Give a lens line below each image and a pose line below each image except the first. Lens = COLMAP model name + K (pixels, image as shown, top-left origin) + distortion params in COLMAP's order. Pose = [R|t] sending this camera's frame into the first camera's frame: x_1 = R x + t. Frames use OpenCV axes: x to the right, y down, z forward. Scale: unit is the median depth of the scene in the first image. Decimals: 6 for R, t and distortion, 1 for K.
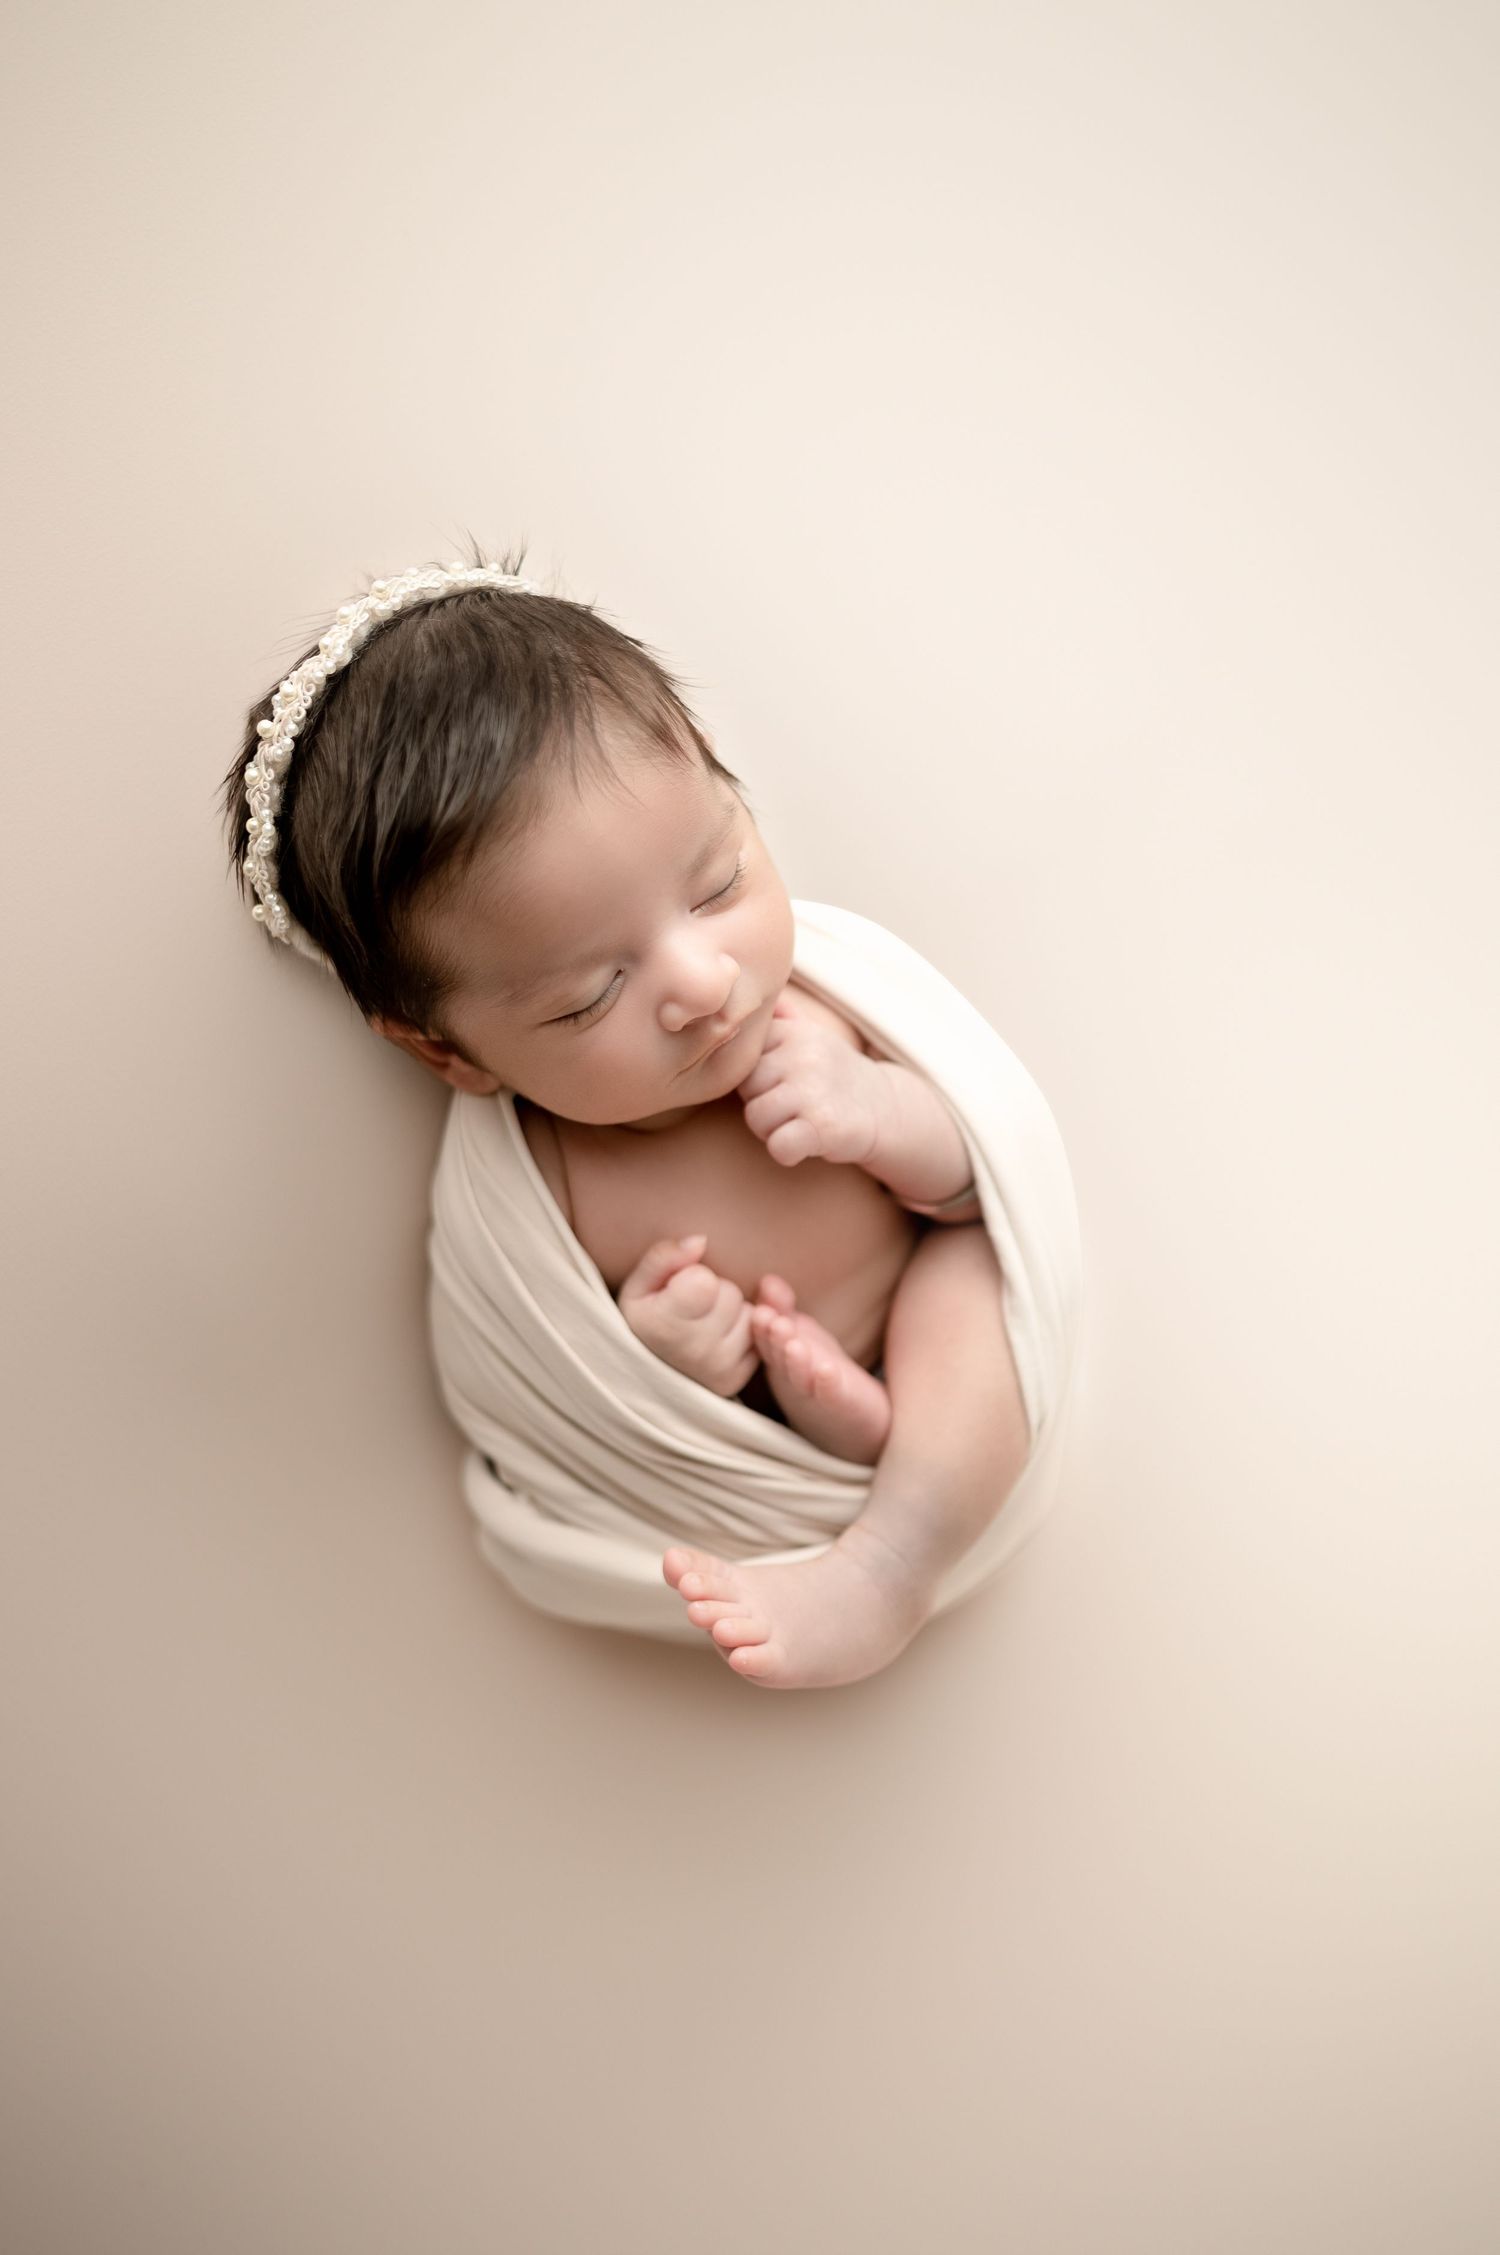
lens RADIAL K [[2432.1, 0, 750.0], [0, 2432.1, 1127.5], [0, 0, 1]] dist [0.004349, 0.002638]
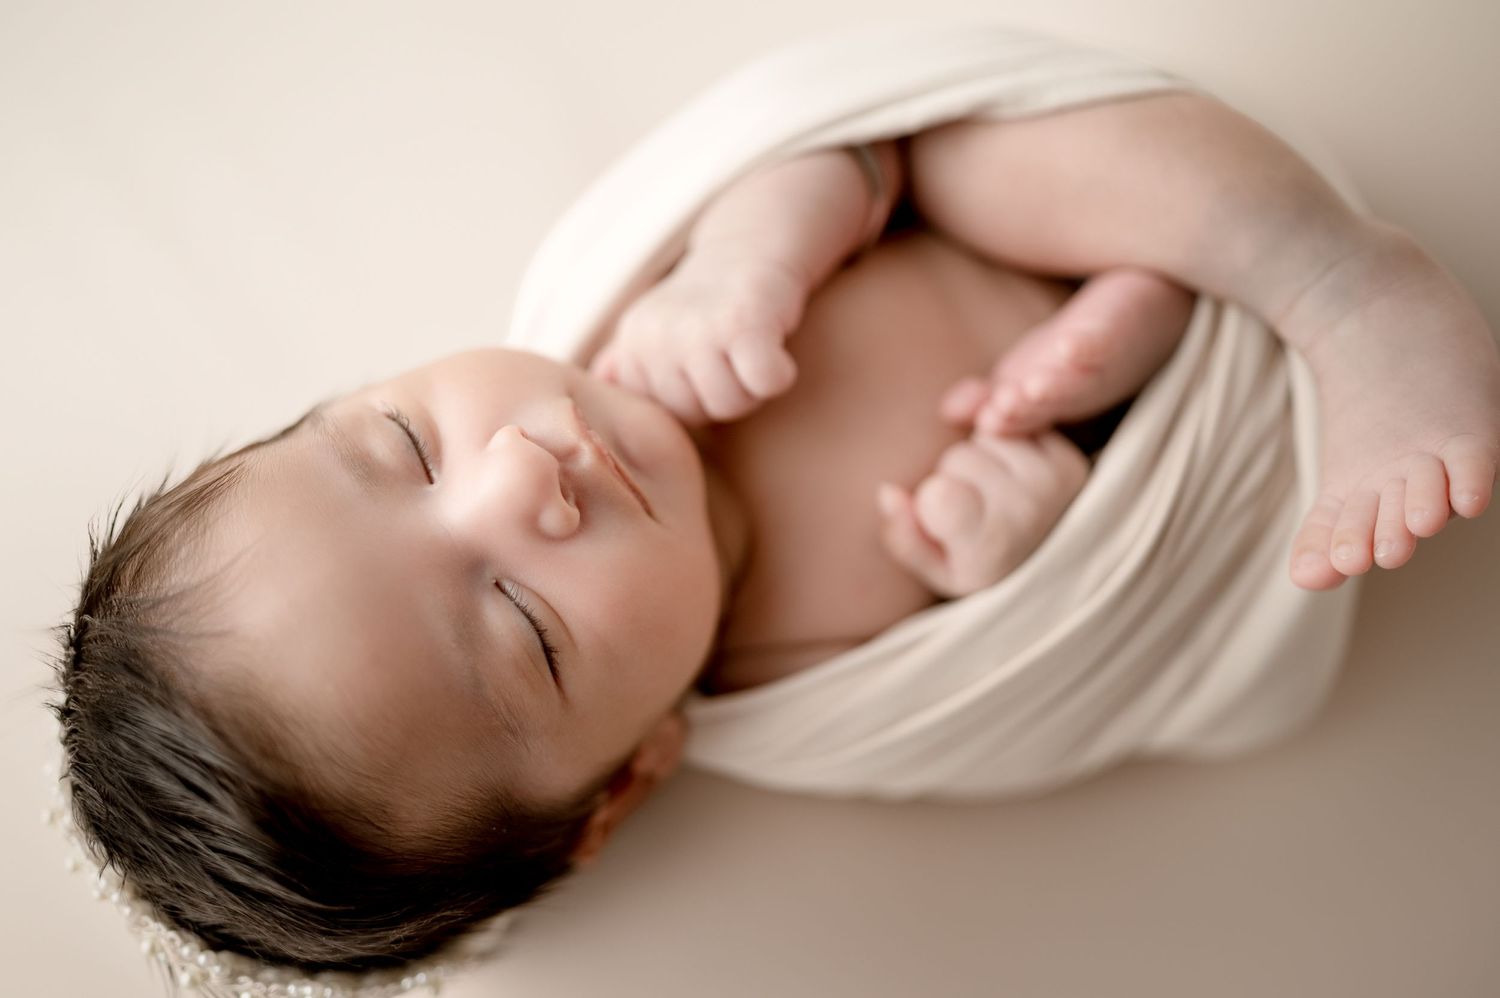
lens RADIAL K [[1461.1, 0, 704.1], [0, 1461.1, 493.1], [0, 0, 1]] dist [0.036539, -0.001453]
pose [[0.077305, -0.991846, -0.101315, 0.023952], [0.984632, 0.091912, -0.148498, 0.058972], [0.156600, -0.088278, 0.983709, 0.514936]]
